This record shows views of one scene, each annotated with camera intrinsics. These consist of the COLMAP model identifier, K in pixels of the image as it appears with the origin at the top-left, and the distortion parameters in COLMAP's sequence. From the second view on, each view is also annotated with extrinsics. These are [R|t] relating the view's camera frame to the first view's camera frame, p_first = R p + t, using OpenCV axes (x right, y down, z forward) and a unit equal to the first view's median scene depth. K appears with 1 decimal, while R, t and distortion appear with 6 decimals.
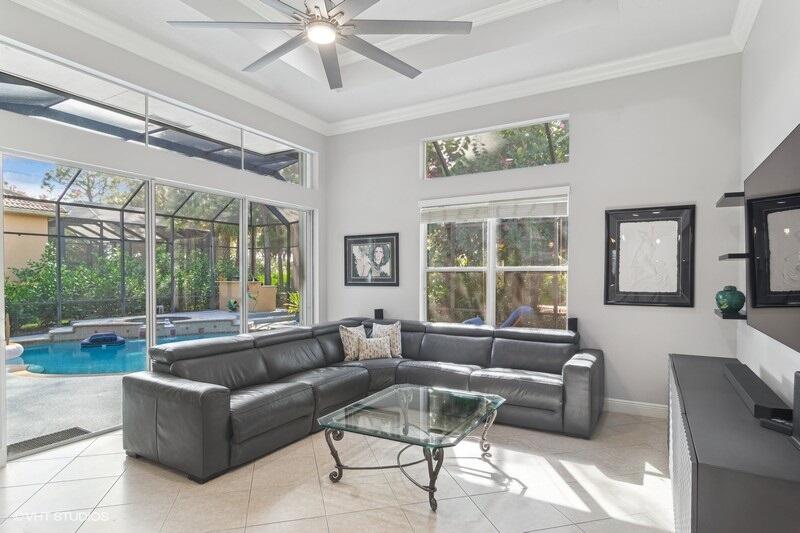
lens RADIAL K [[444.5, 0, 395.0], [0, 444.5, 284.7], [0, 0, 1]] dist [0.001639, -0.000024]
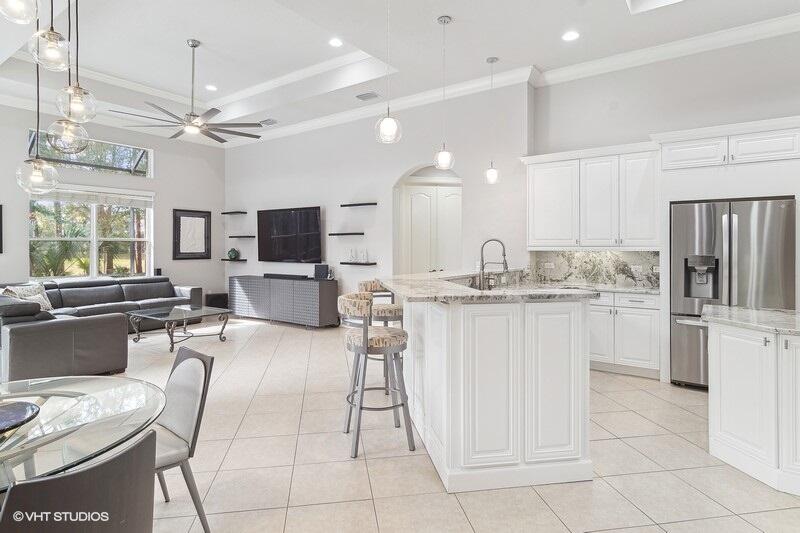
lens RADIAL K [[432.9, 0, 397.7], [0, 432.9, 245.7], [0, 0, 1]] dist [-0.002637, -0.000083]
pose [[0.094919, 0.001989, 0.995483, -1.043626], [0.023866, 0.999706, -0.004273, 0.013450], [-0.995199, 0.024164, 0.094844, -0.079214]]
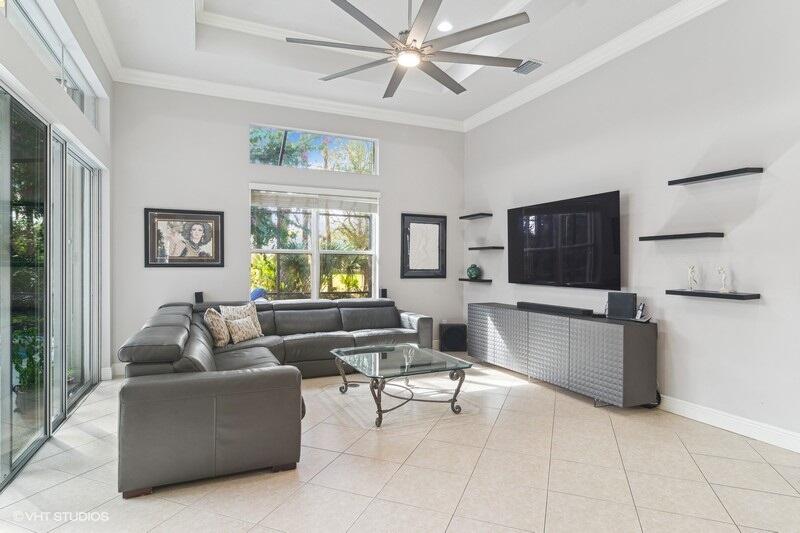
lens RADIAL K [[437.4, 0, 400.0], [0, 437.4, 266.5], [0, 0, 1]] dist [0.003355, 0.000588]
pose [[0.586312, 0.002132, 0.810083, -0.581048], [0.012145, 0.999861, -0.011421, 0.018908], [-0.809994, 0.016535, 0.586204, 0.147858]]
